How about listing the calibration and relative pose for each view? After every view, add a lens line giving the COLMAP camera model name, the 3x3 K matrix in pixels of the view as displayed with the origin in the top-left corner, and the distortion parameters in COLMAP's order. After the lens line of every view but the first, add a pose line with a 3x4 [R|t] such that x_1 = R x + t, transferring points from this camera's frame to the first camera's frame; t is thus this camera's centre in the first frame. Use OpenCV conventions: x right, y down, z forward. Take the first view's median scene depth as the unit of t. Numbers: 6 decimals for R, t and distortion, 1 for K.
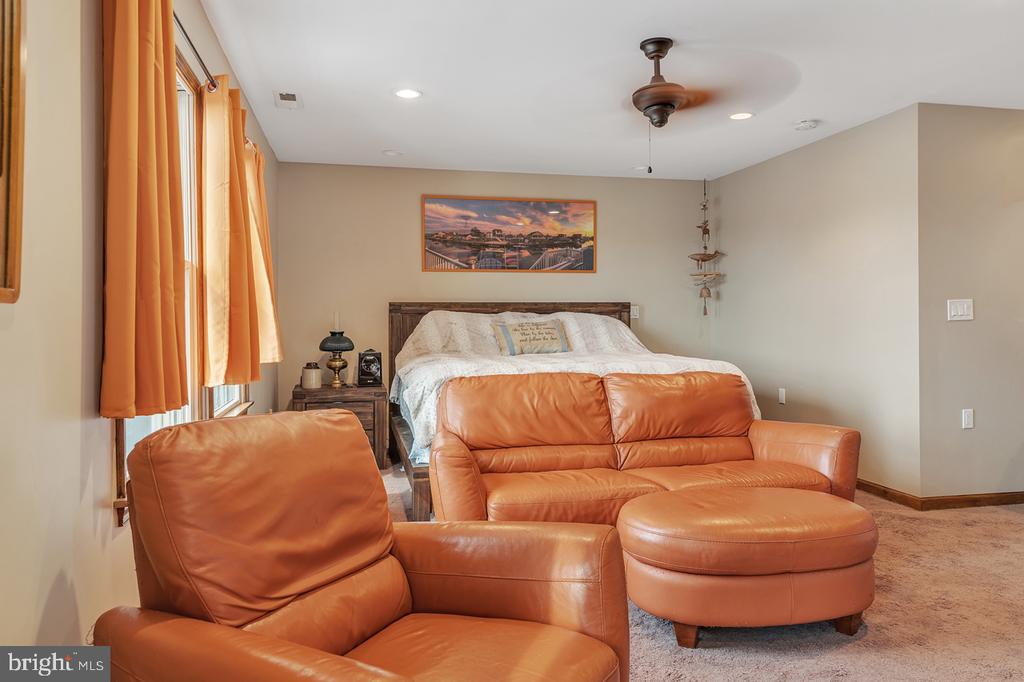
lens RADIAL K [[691.1, 0, 524.1], [0, 691.1, 341.6], [0, 0, 1]] dist [0.003342, 0.000305]
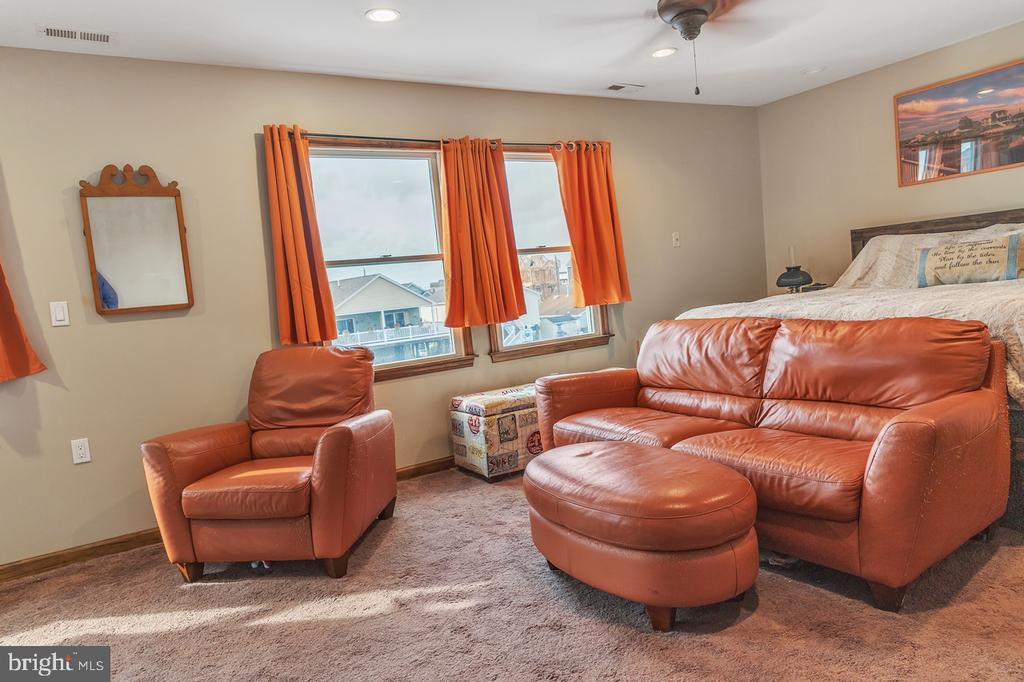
lens RADIAL K [[695.6, 0, 499.1], [0, 695.6, 358.7], [0, 0, 1]] dist [0.008651, 0.003885]
pose [[0.341292, 0.070301, -0.937325, 0.570503], [0.065633, 0.992983, 0.098373, -0.009536], [0.937663, -0.095094, 0.334283, 0.256621]]
